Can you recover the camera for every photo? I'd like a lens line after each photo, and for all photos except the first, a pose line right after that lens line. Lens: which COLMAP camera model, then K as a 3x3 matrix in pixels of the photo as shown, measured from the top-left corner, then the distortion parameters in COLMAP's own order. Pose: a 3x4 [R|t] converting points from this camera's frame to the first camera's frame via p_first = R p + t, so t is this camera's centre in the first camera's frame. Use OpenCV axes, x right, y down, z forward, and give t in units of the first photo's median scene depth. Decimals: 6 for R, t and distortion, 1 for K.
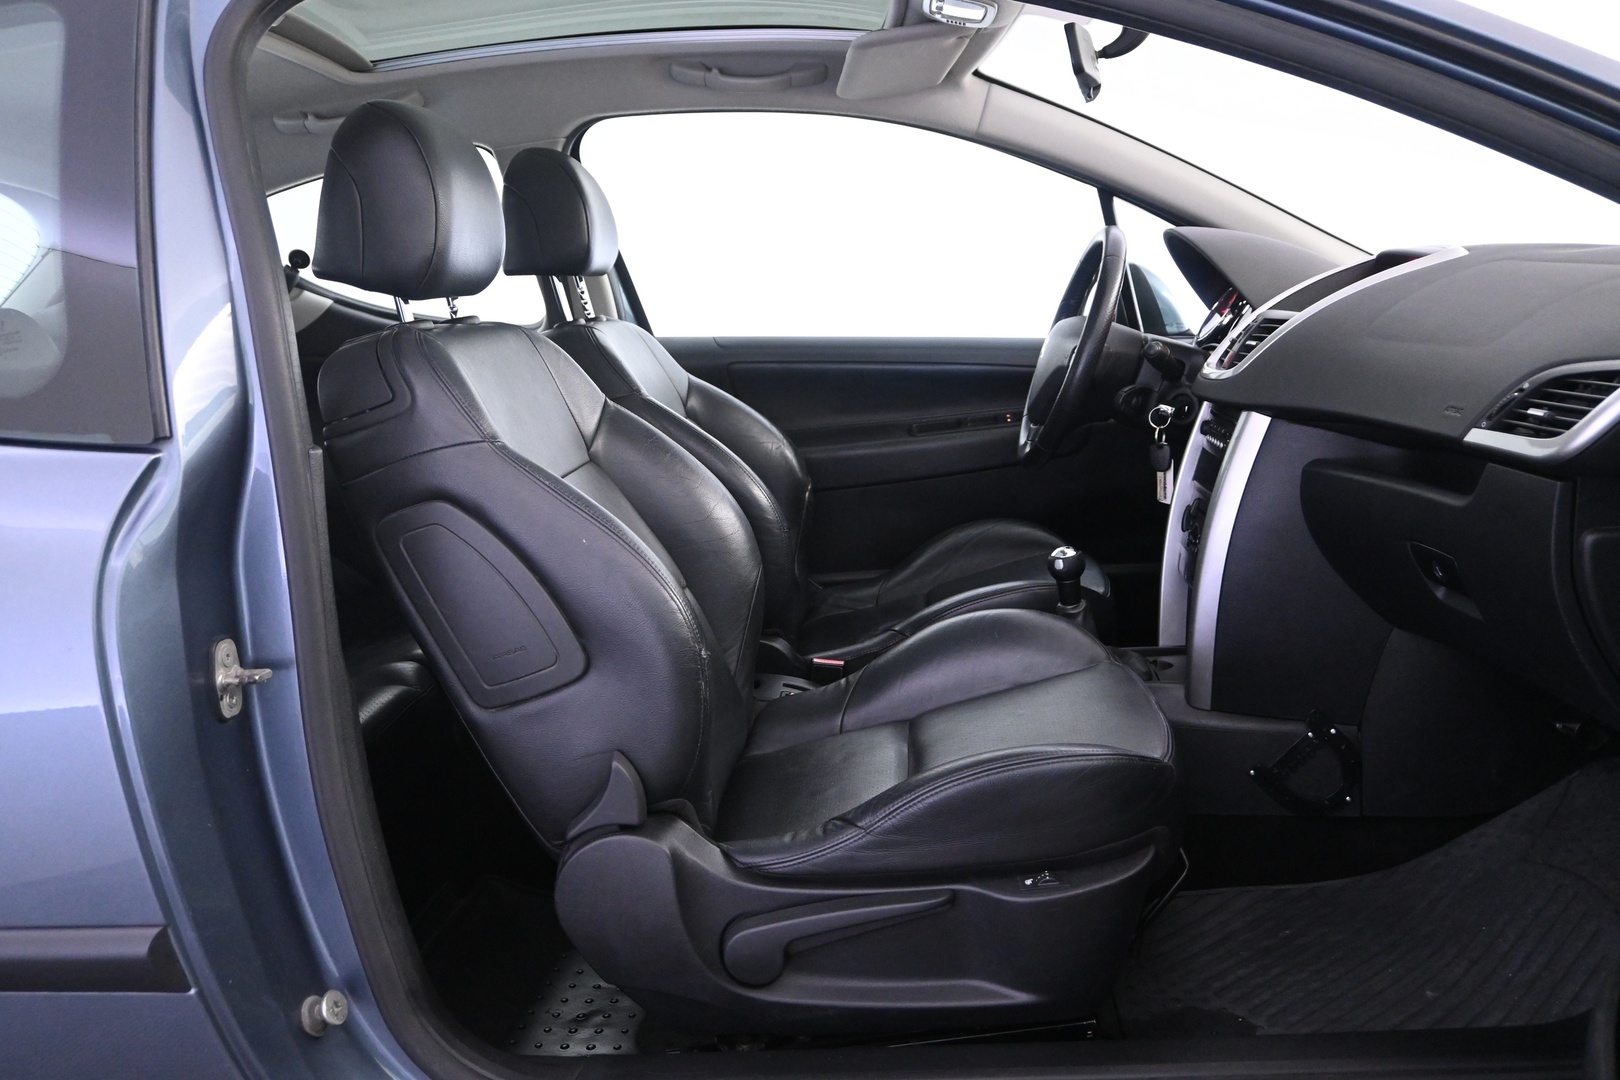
lens RADIAL K [[1404.7, 0, 810.5], [0, 1404.7, 540.1], [0, 0, 1]] dist [-0.001757, -0.001091]
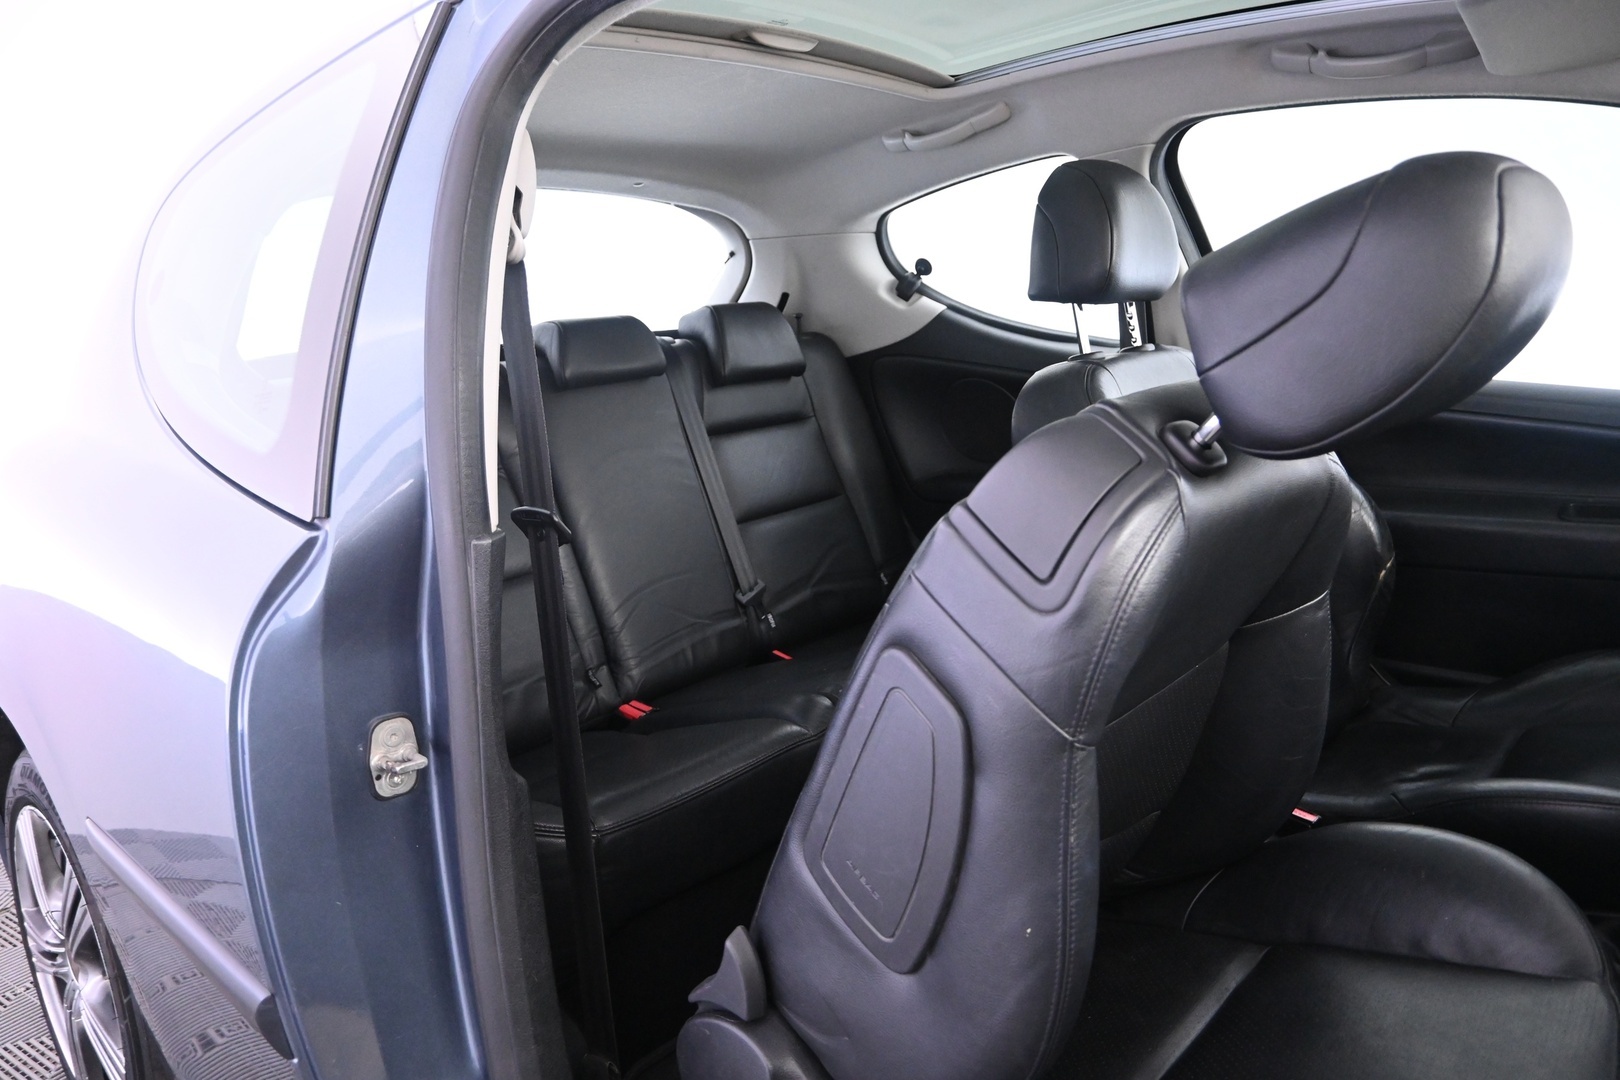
lens RADIAL K [[1104.7, 0, 808.3], [0, 1104.7, 540.9], [0, 0, 1]] dist [-0.007504, 0.001361]
pose [[0.779384, 0.171429, -0.602638, 0.131152], [-0.123676, 0.985010, 0.120251, -0.094384], [0.614219, -0.019189, 0.788902, 0.303944]]
